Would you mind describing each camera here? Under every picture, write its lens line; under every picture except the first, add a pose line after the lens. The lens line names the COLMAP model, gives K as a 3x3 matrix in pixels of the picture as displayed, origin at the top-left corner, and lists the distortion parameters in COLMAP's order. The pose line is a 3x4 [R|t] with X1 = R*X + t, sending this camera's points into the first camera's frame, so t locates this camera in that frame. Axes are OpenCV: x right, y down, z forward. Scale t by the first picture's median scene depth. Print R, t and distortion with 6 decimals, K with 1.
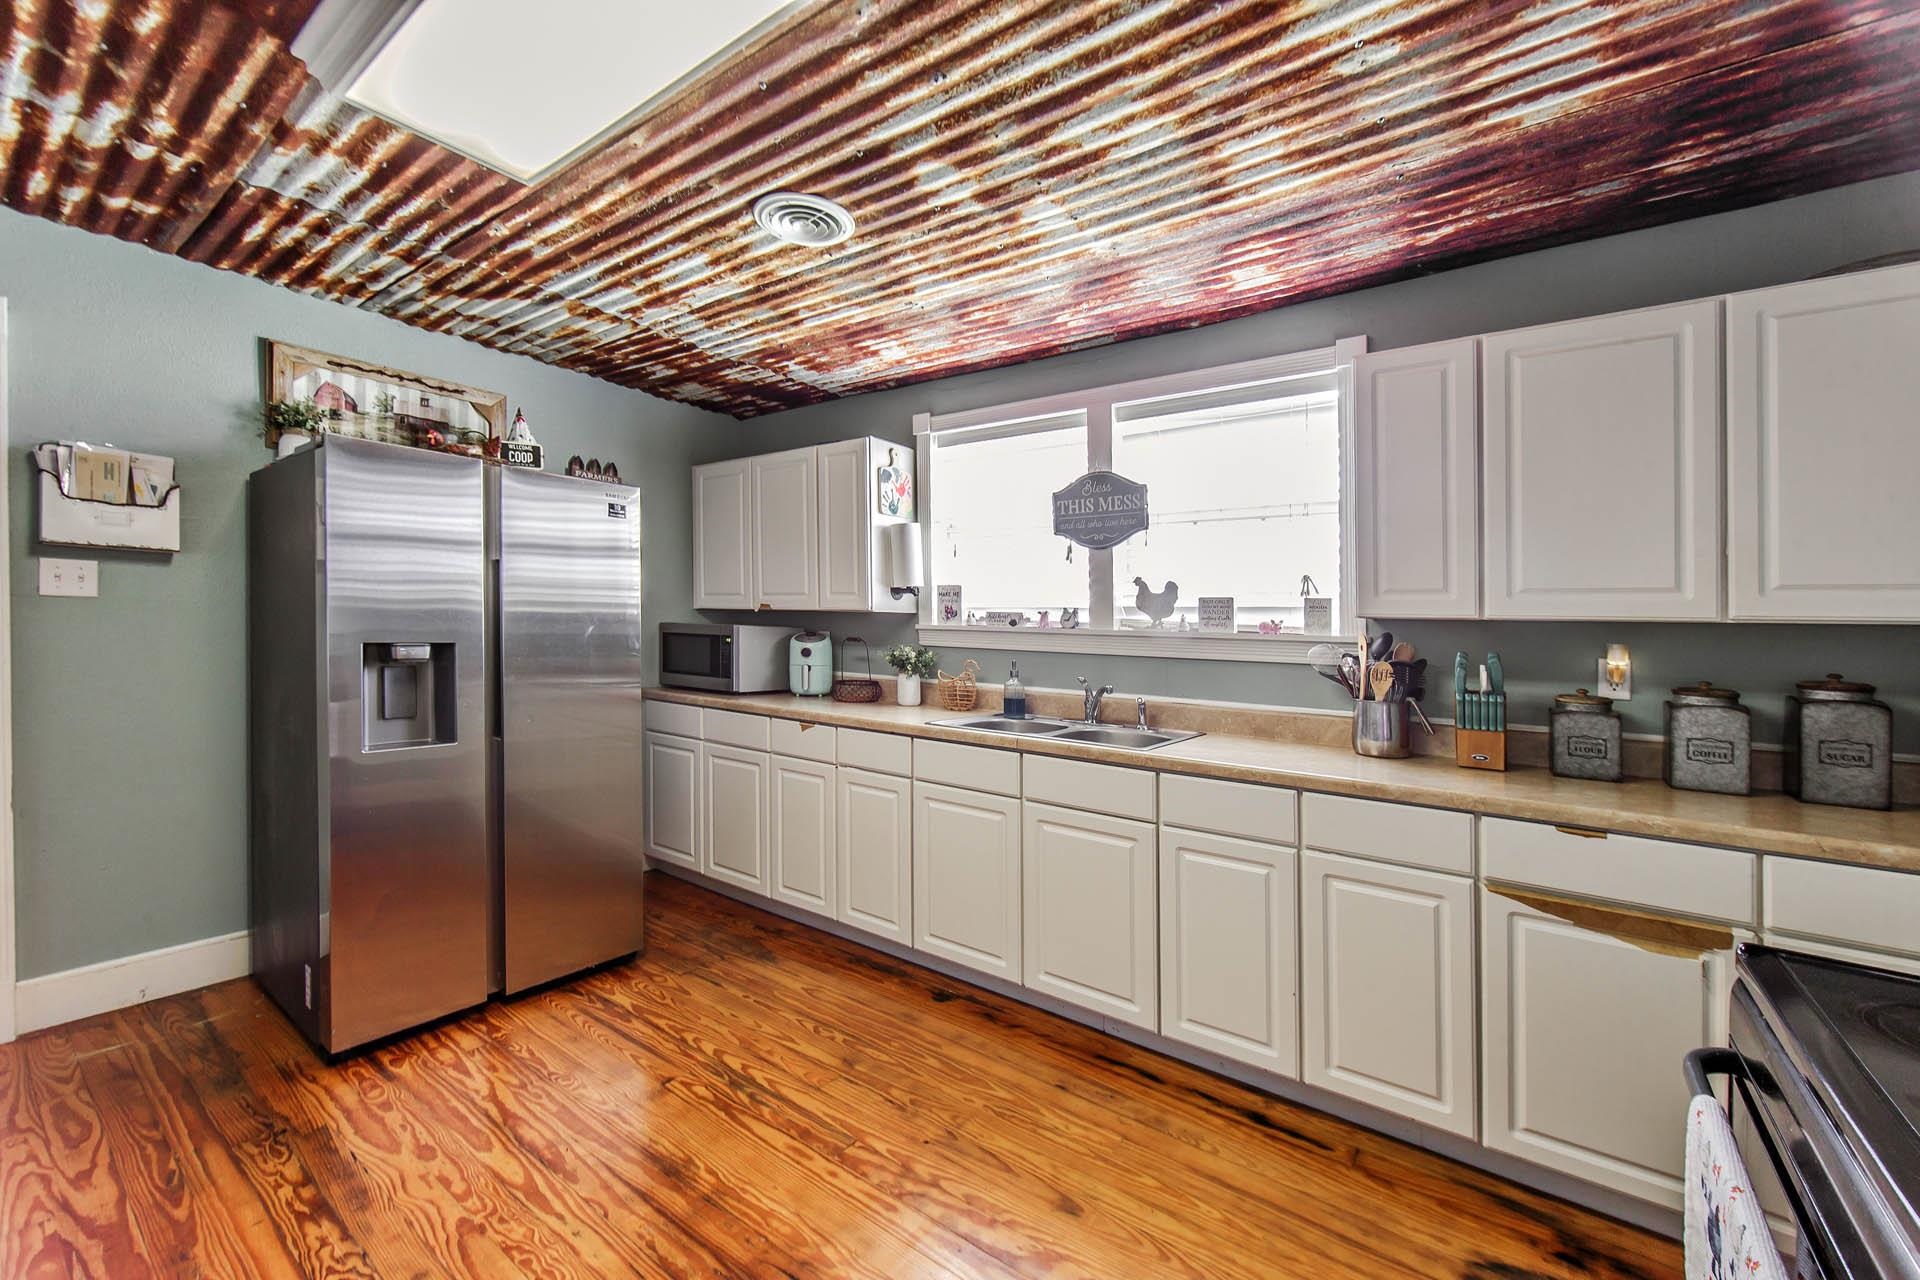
lens RADIAL K [[746.9, 0, 968.3], [0, 746.9, 638.6], [0, 0, 1]] dist [-0.001265, -0.000086]
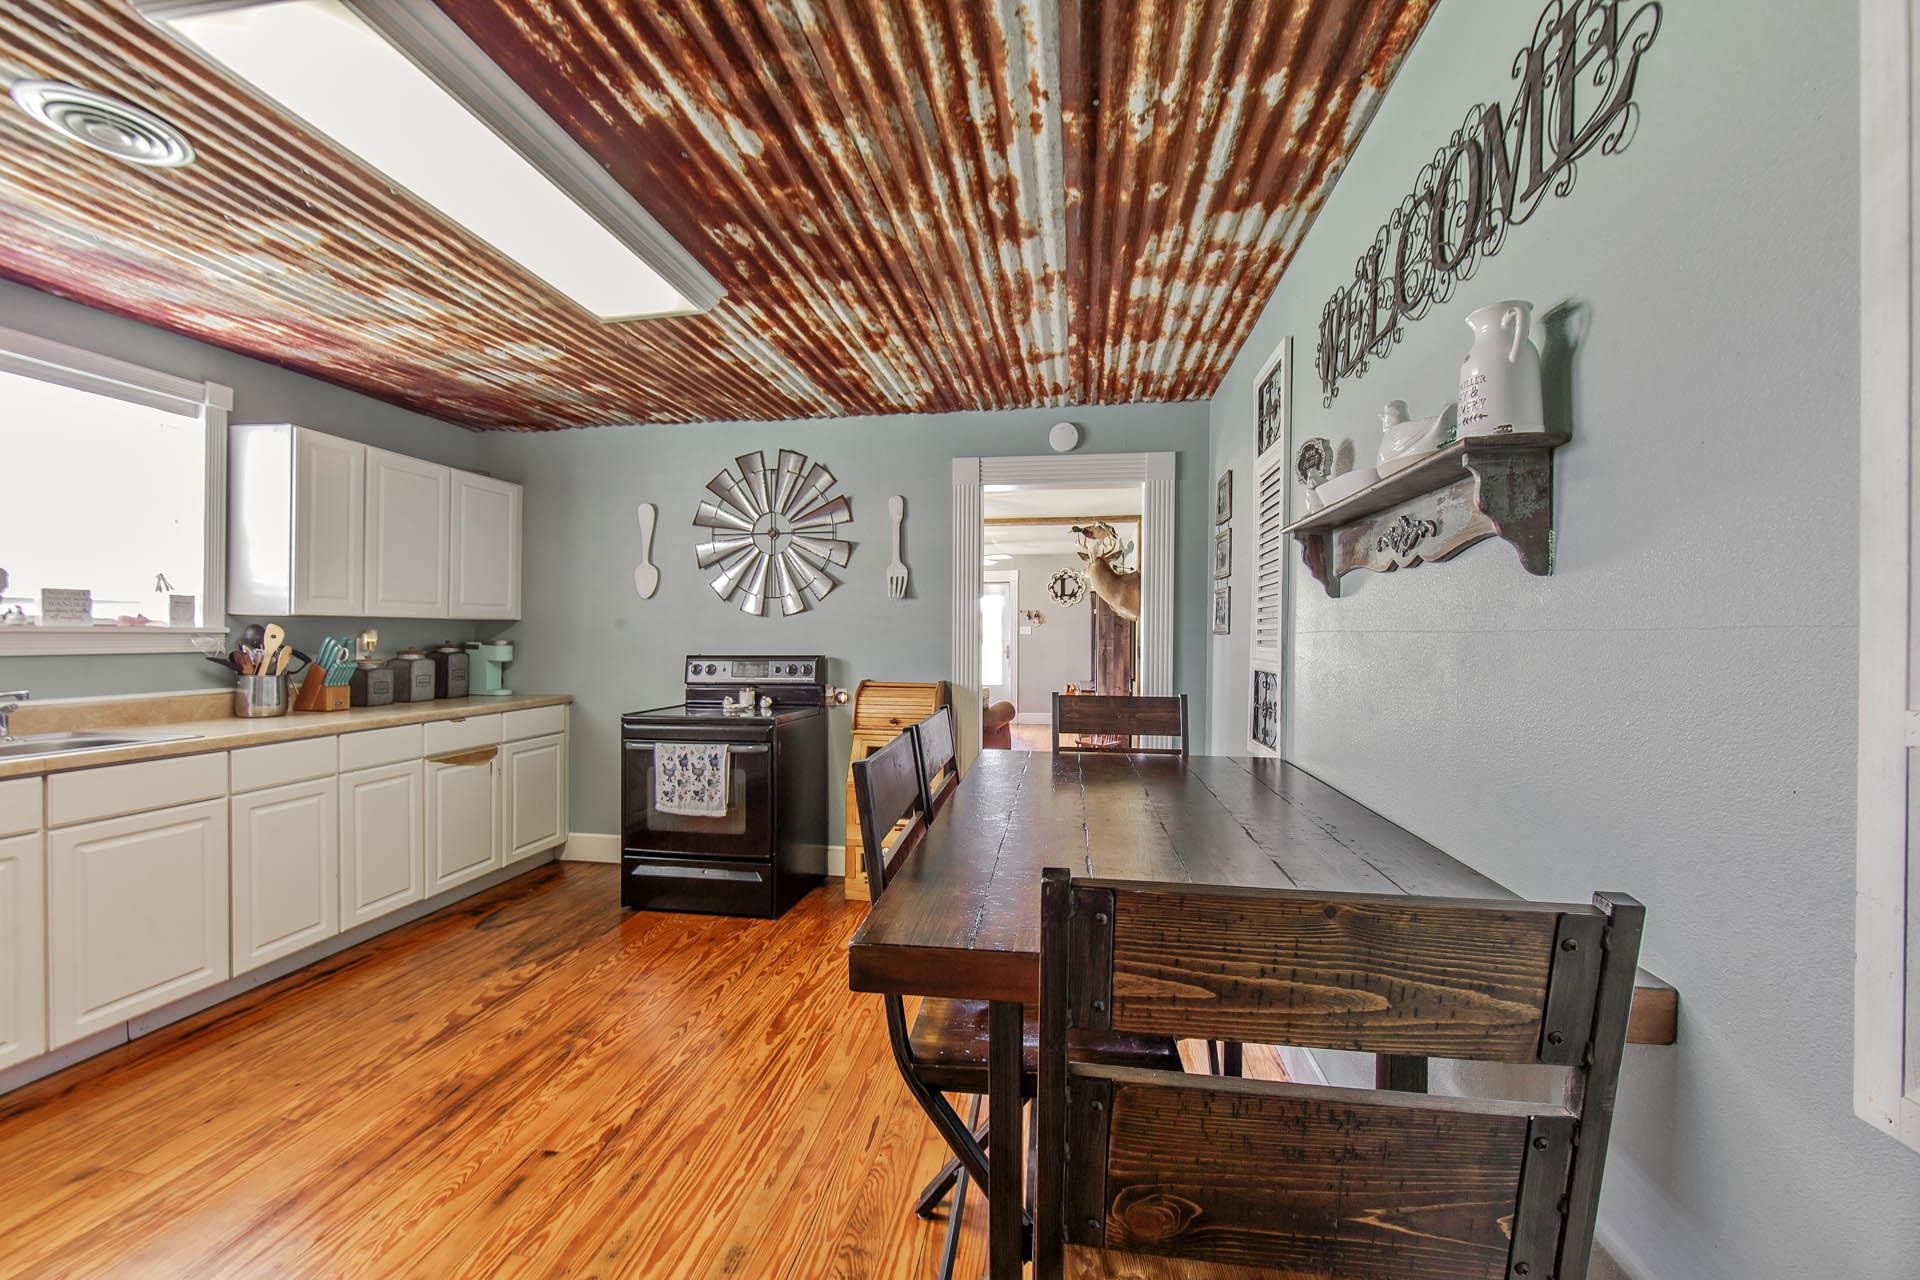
lens RADIAL K [[746.9, 0, 959.1], [0, 746.9, 636.5], [0, 0, 1]] dist [-0.001265, -0.000086]
pose [[-0.443938, -0.032986, 0.895450, -1.335417], [-0.004766, 0.999395, 0.034452, -0.042997], [-0.896045, 0.011027, -0.443827, 0.533264]]
